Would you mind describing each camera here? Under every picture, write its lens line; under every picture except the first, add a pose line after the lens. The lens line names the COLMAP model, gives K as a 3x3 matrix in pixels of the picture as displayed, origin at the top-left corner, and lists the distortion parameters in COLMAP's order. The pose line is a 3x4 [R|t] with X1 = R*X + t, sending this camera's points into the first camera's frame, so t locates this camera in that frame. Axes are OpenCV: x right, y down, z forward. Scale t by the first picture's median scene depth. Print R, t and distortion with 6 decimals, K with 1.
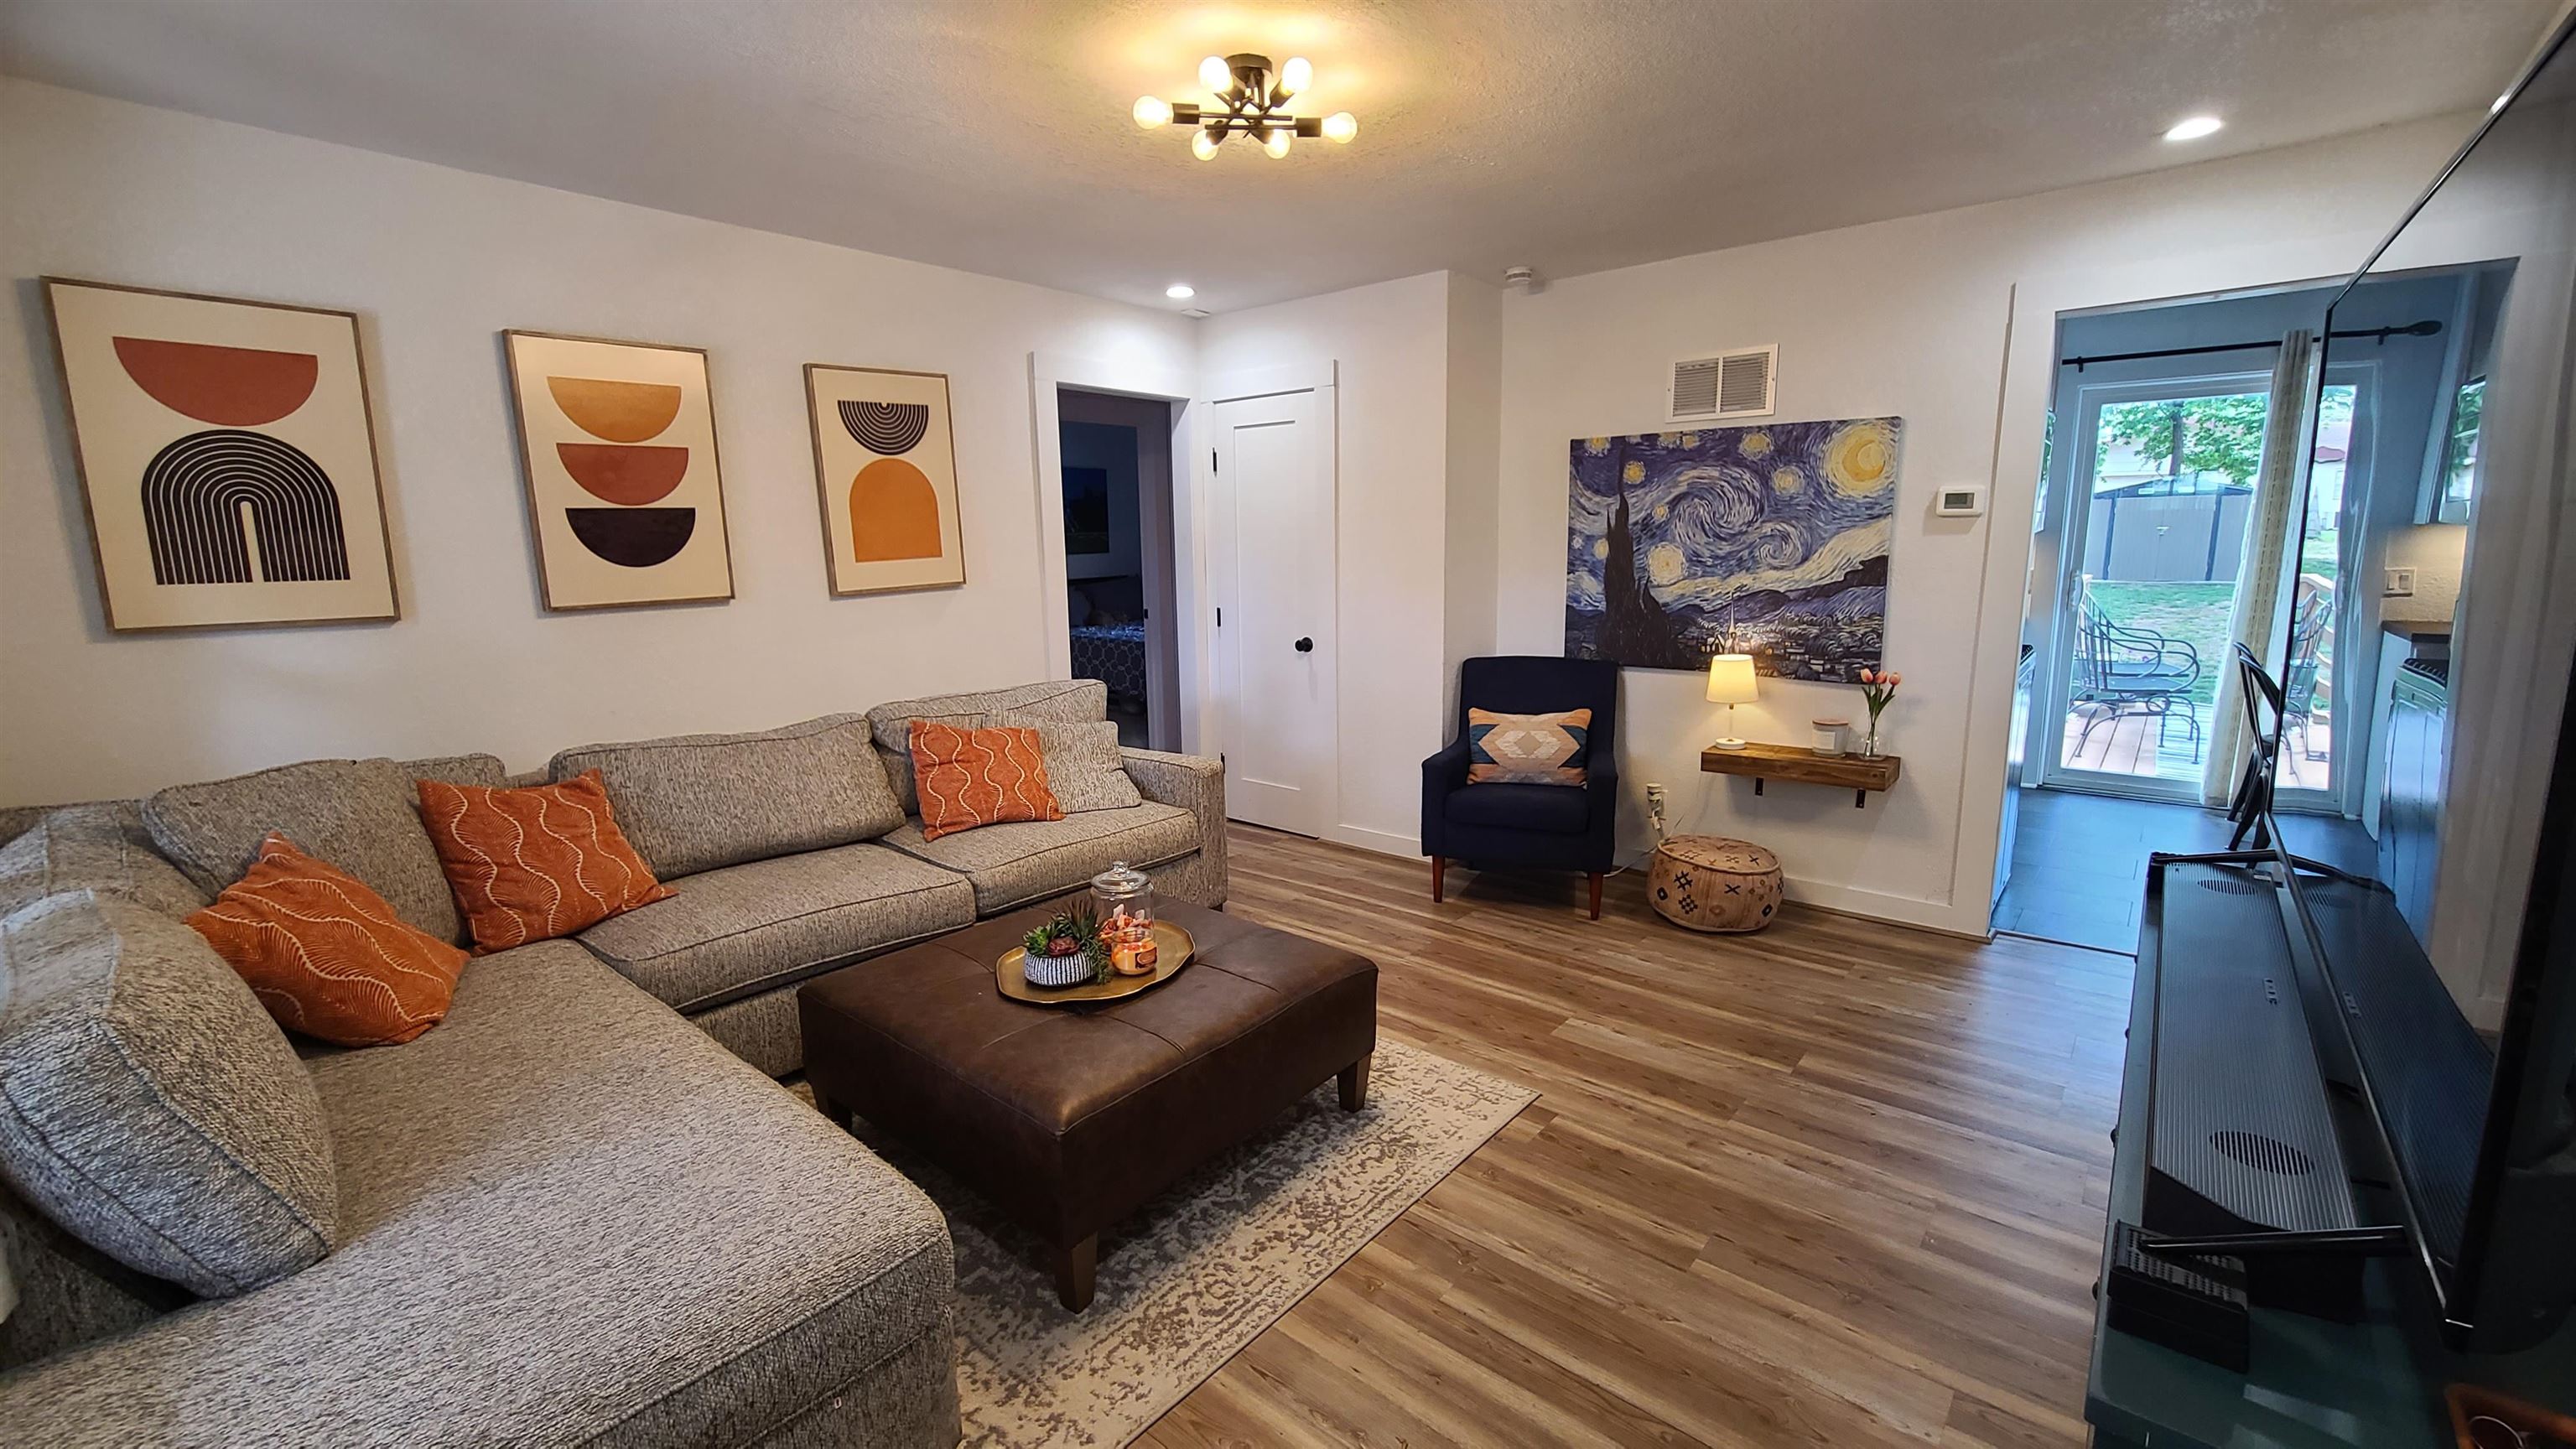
lens RADIAL K [[1056.1, 0, 1287.3], [0, 1056.1, 710.1], [0, 0, 1]] dist [-0.002722, -0.000188]
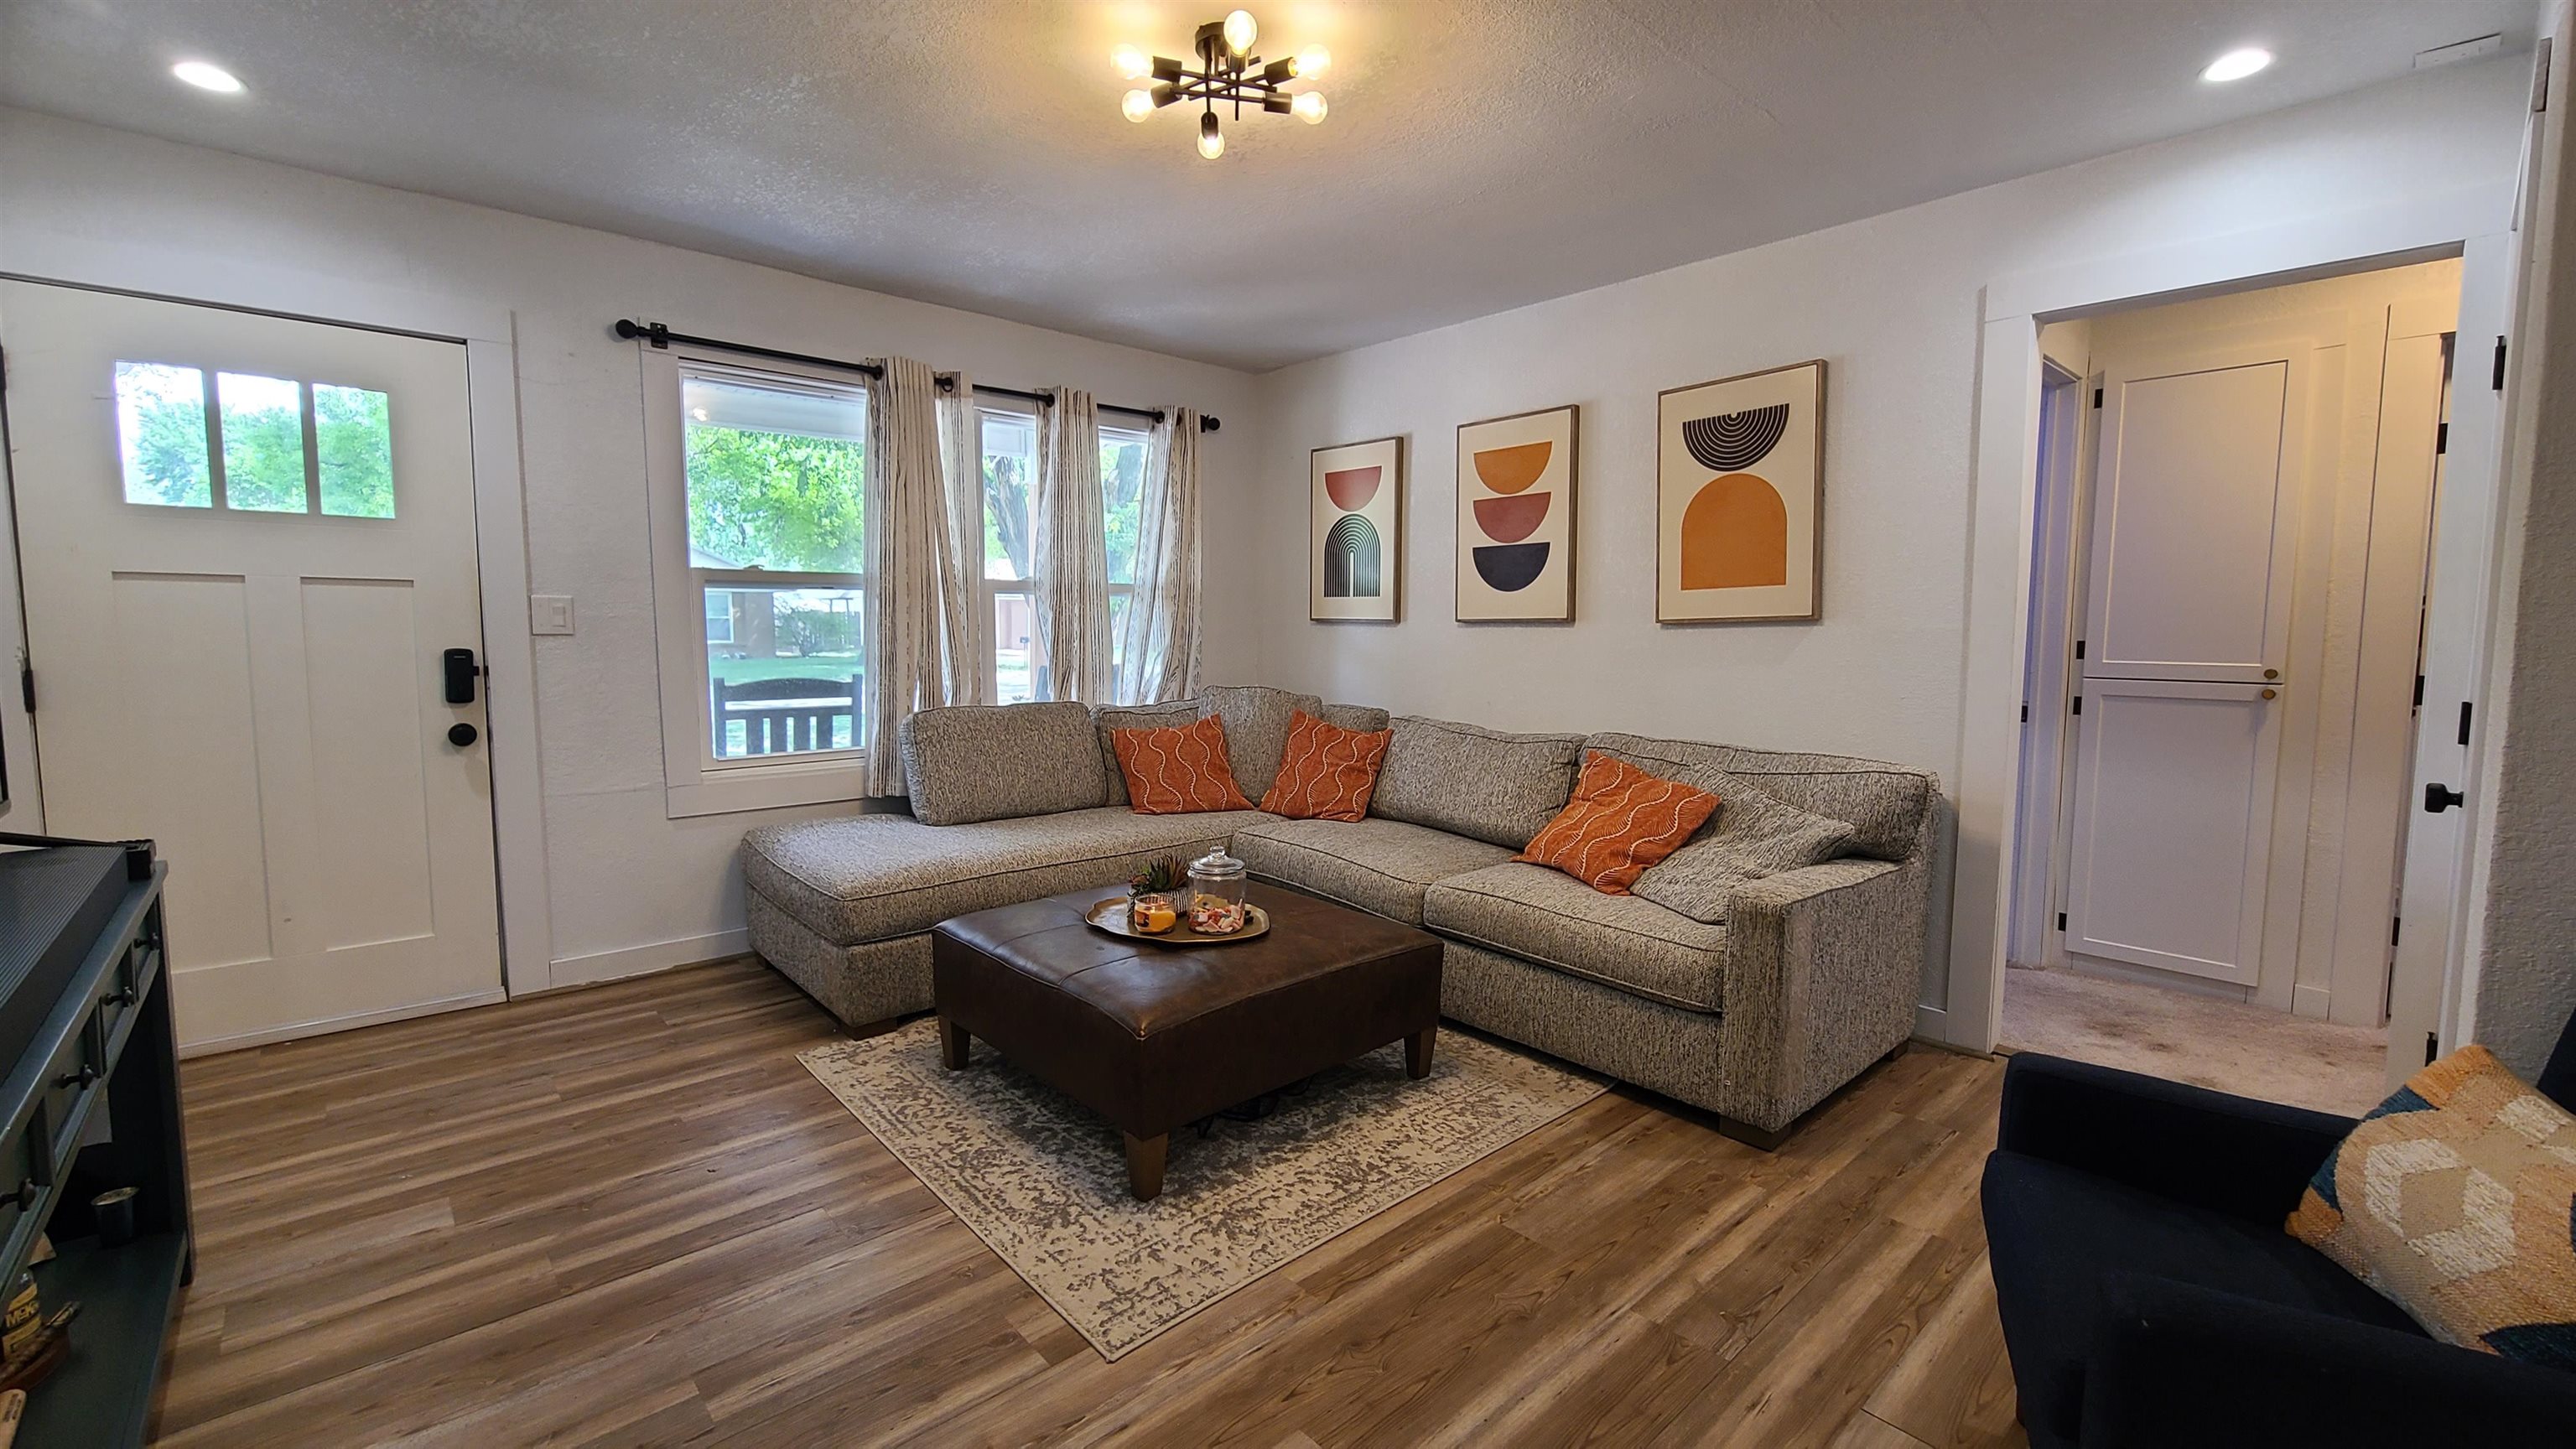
lens RADIAL K [[1056.1, 0, 1288.6], [0, 1056.1, 716.9], [0, 0, 1]] dist [-0.002722, -0.000188]
pose [[-0.126655, 0.104914, -0.986383, 0.705380], [-0.165937, 0.978138, 0.125344, -0.107518], [0.977969, 0.179553, -0.106477, 0.941917]]
